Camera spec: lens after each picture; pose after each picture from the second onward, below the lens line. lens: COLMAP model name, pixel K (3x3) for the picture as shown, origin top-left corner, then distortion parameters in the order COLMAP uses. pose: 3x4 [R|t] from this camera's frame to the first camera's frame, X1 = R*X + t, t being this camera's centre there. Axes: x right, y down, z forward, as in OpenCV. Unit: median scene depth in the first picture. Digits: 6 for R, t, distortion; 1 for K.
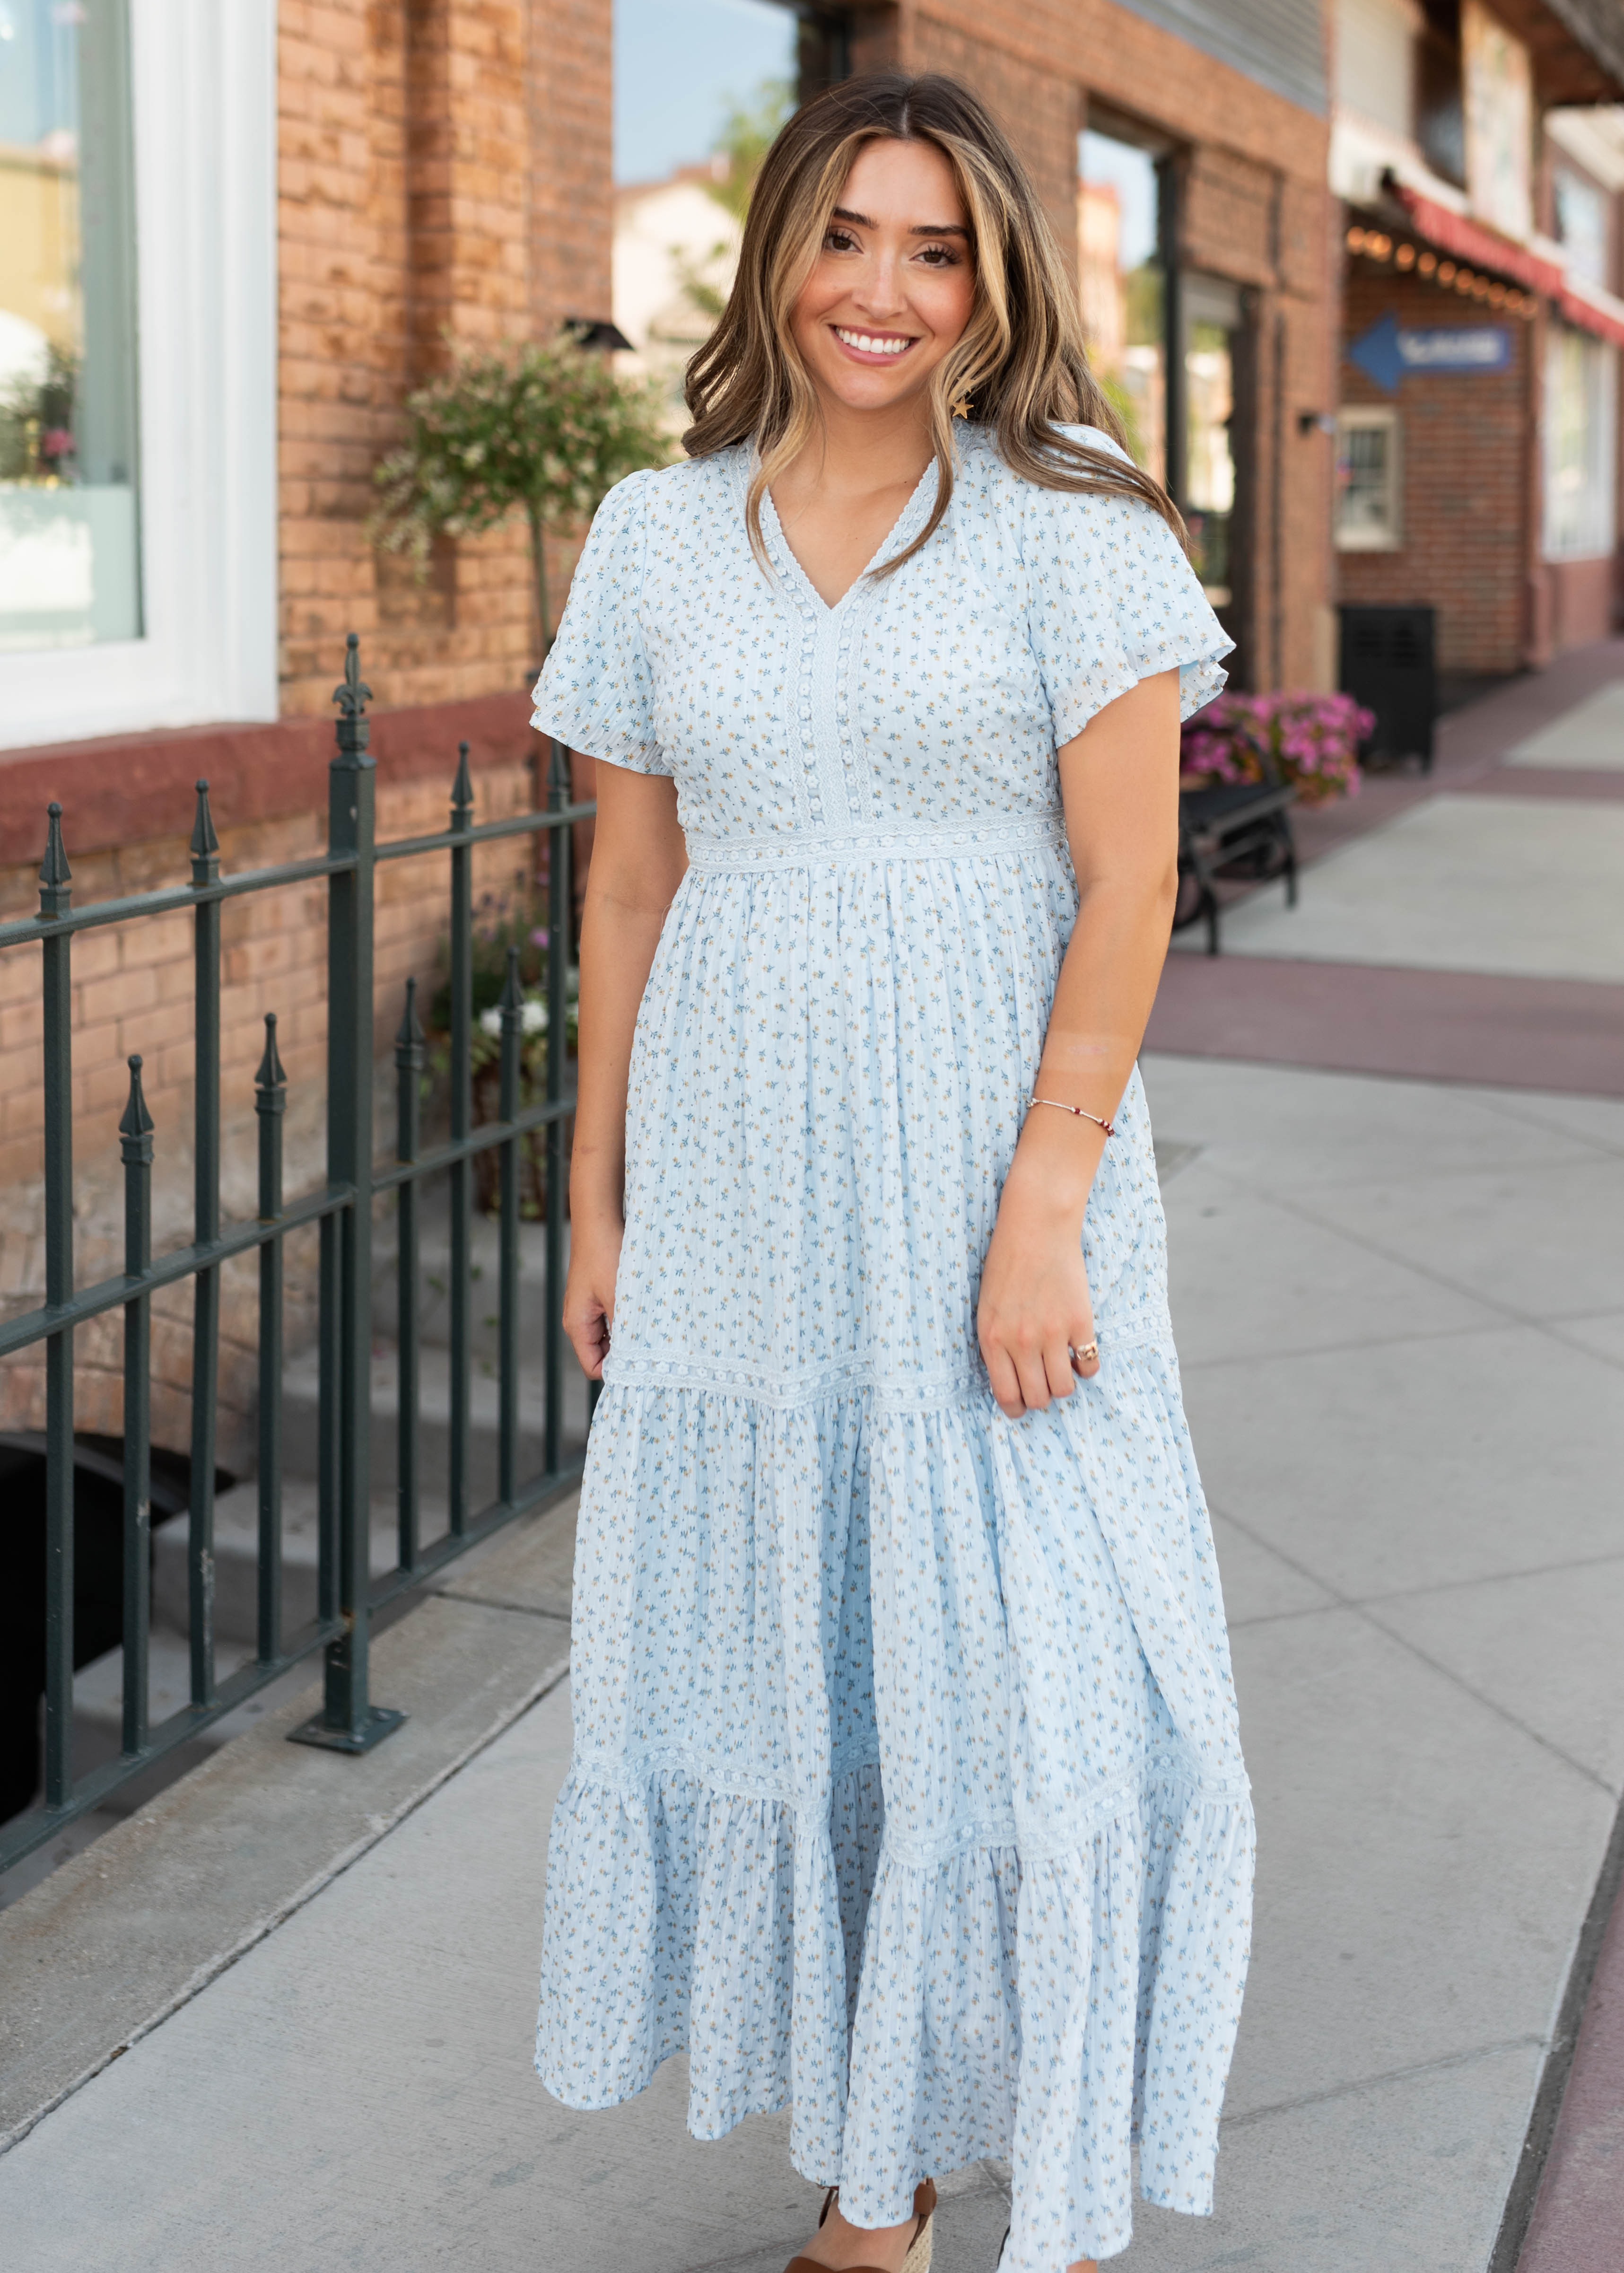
lens RADIAL K [[2613.9, 0, 964.9], [0, 2613.9, 764.0], [0, 0, 1]] dist [0.001701, -0.015519]
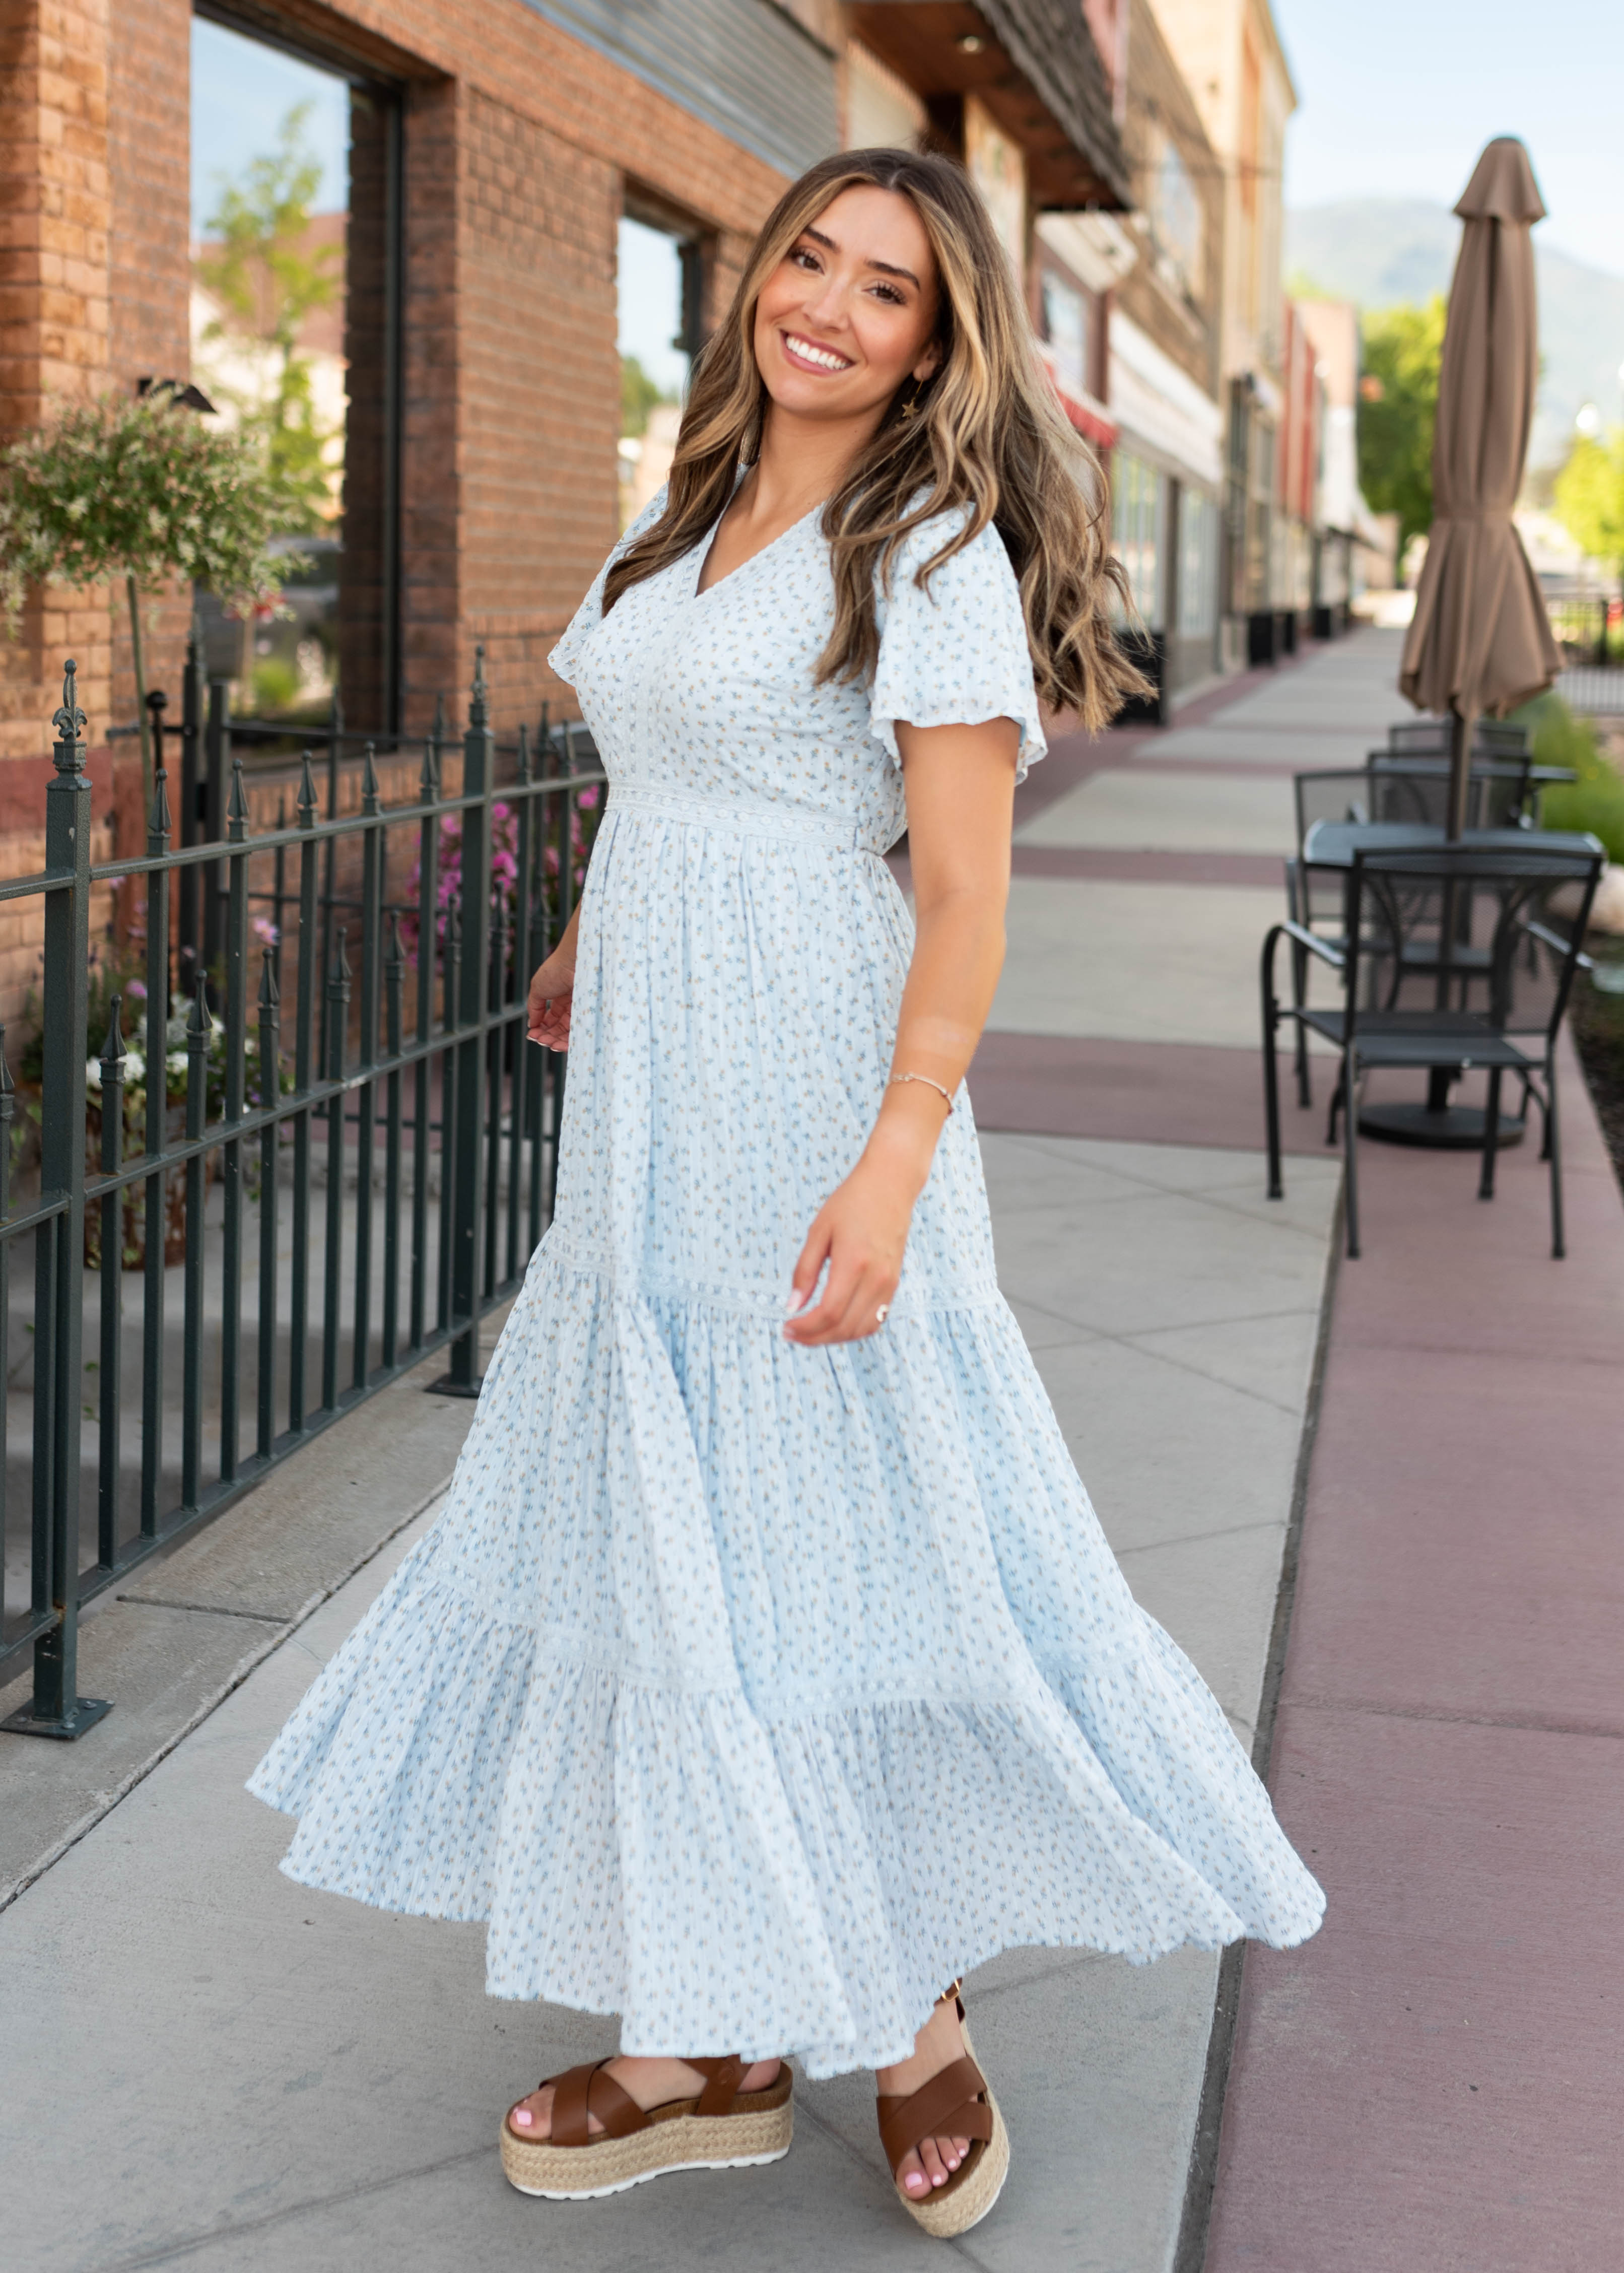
lens RADIAL K [[2640.7, 0, 754.5], [0, 2640.7, 884.0], [0, 0, 1]] dist [-0.001246, 0.006429]
pose [[0.992129, -0.000446, 0.125219, -0.055944], [-0.000431, 0.999976, 0.006975, 0.019167], [-0.125219, -0.006974, 0.992105, -0.041134]]
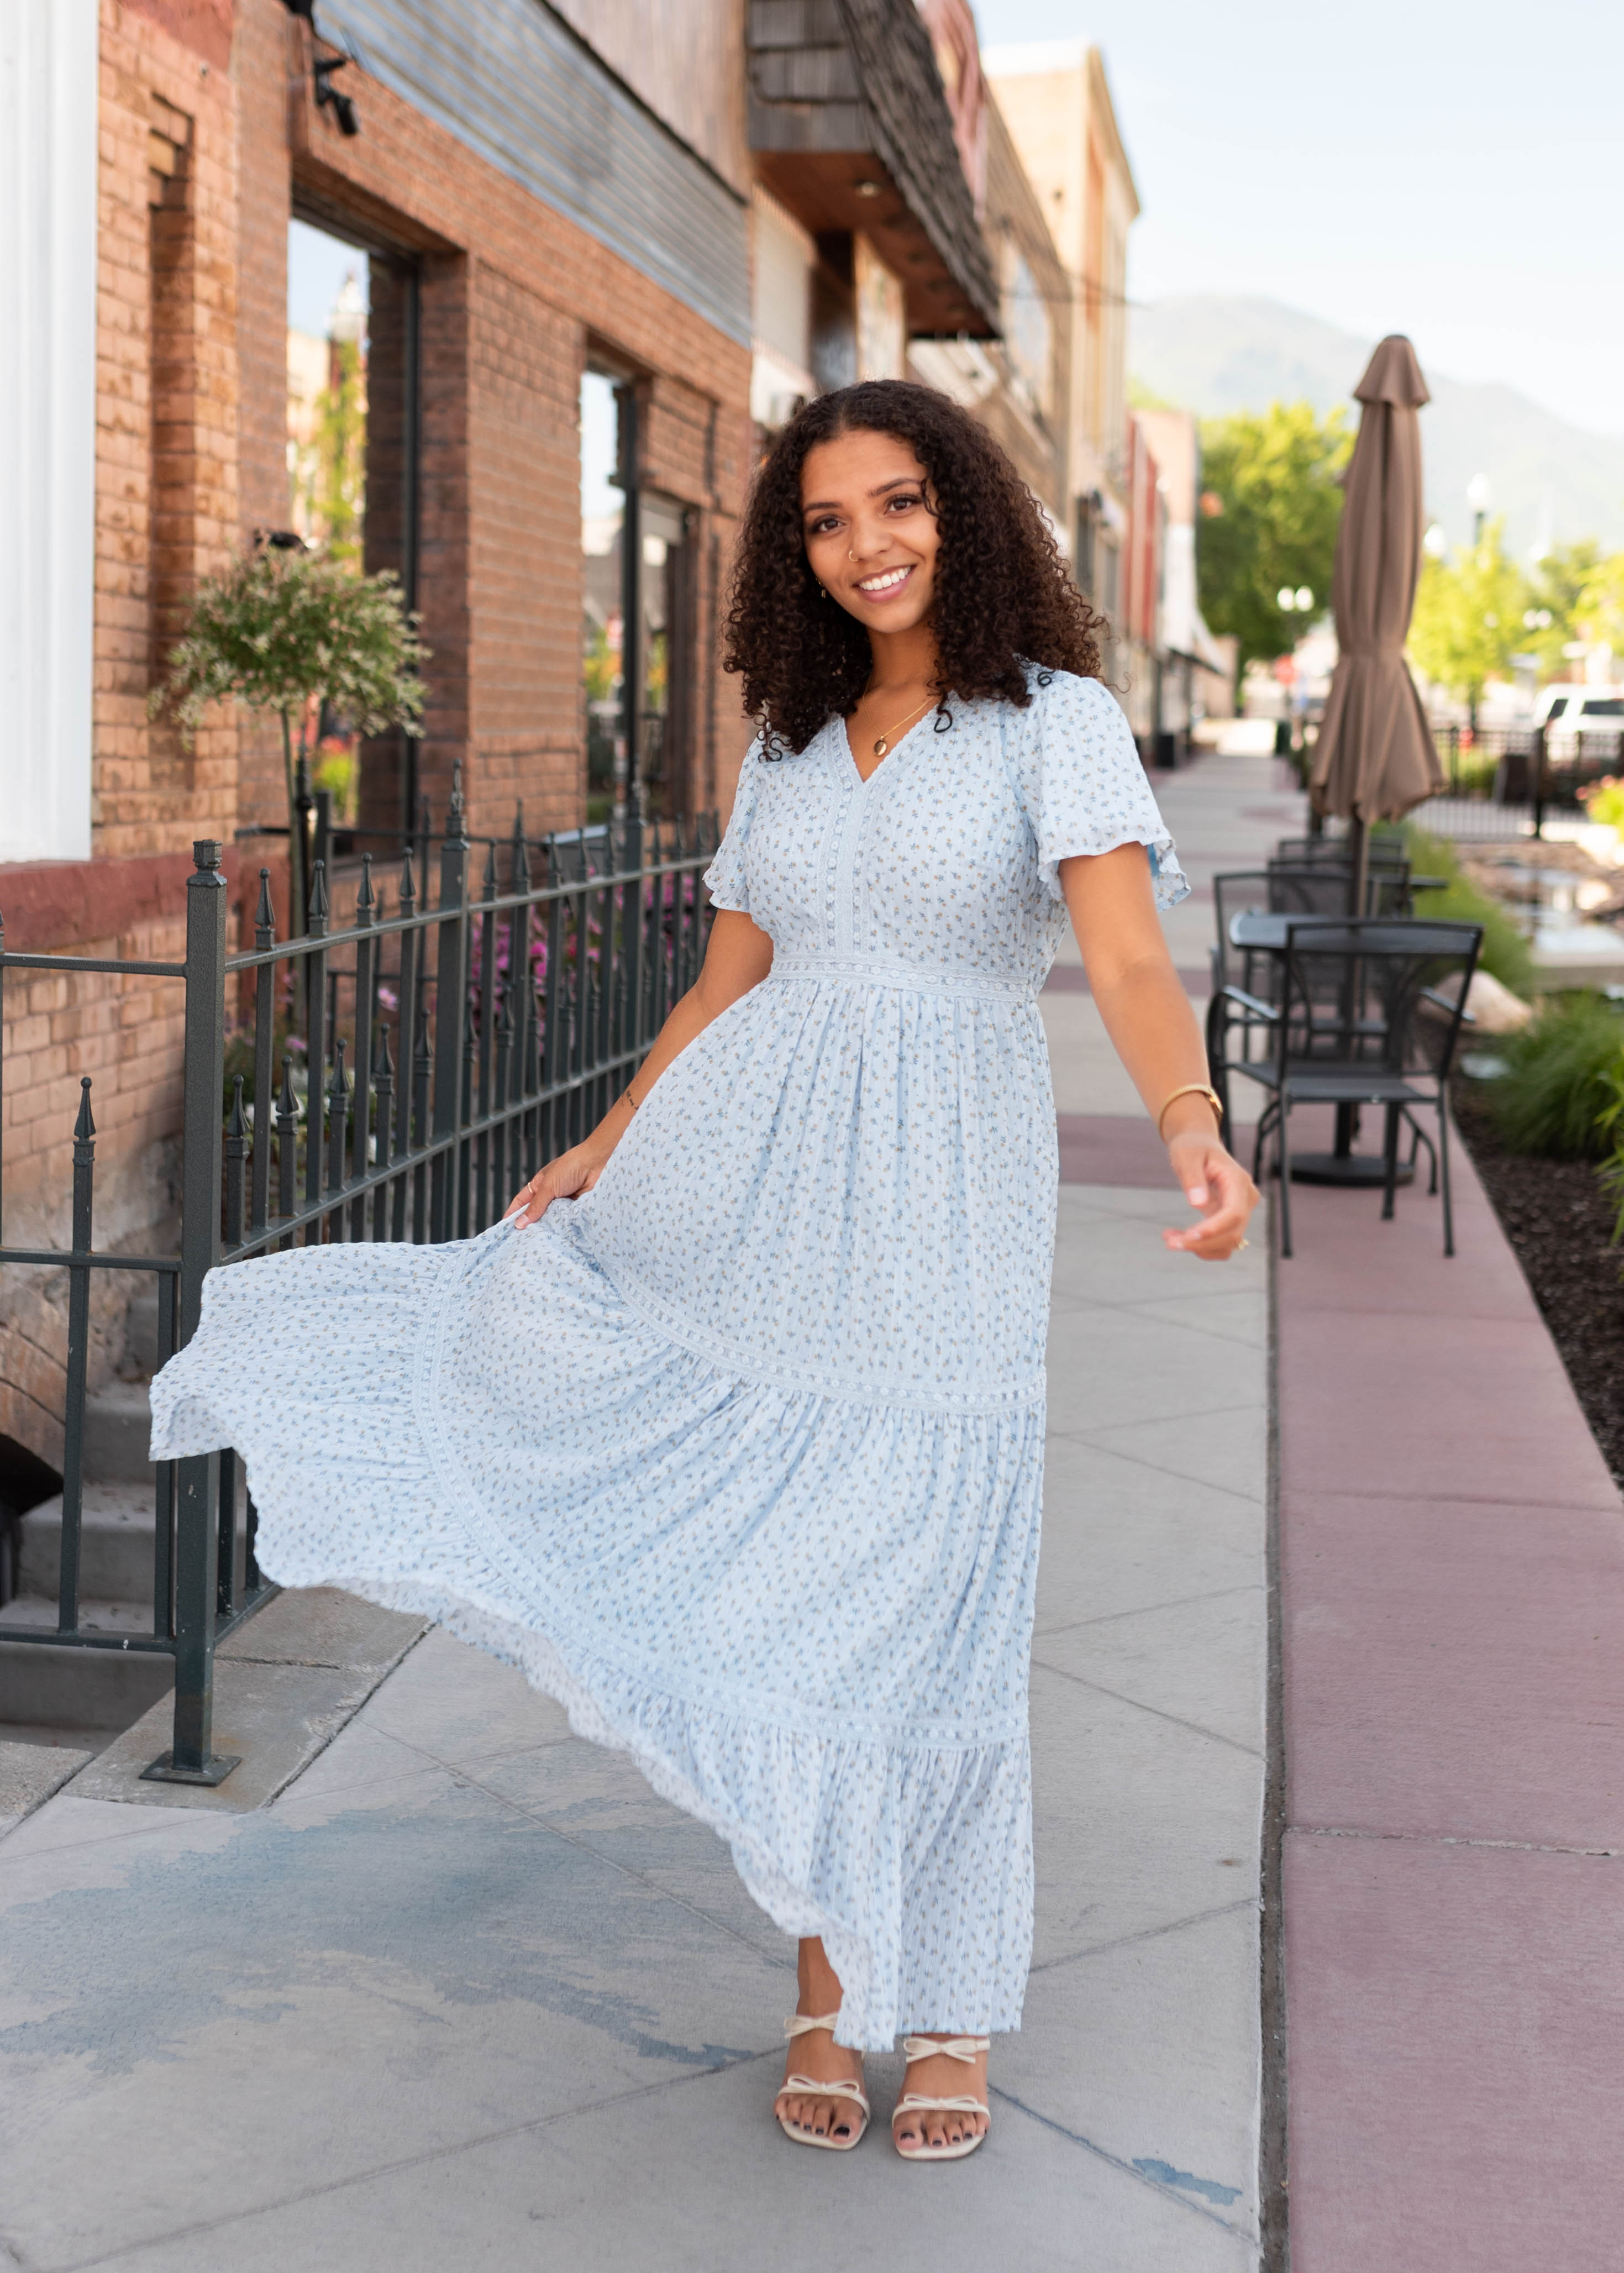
lens RADIAL K [[2904.4, 0, 806.1], [0, 2904.4, 1047.8], [0, 0, 1]] dist [-0.004117, 0.011768]
pose [[0.976205, -0.008047, 0.216702, -0.231403], [0.005940, 0.999929, 0.010371, 0.057616], [-0.216770, -0.008837, 0.976183, -0.377257]]
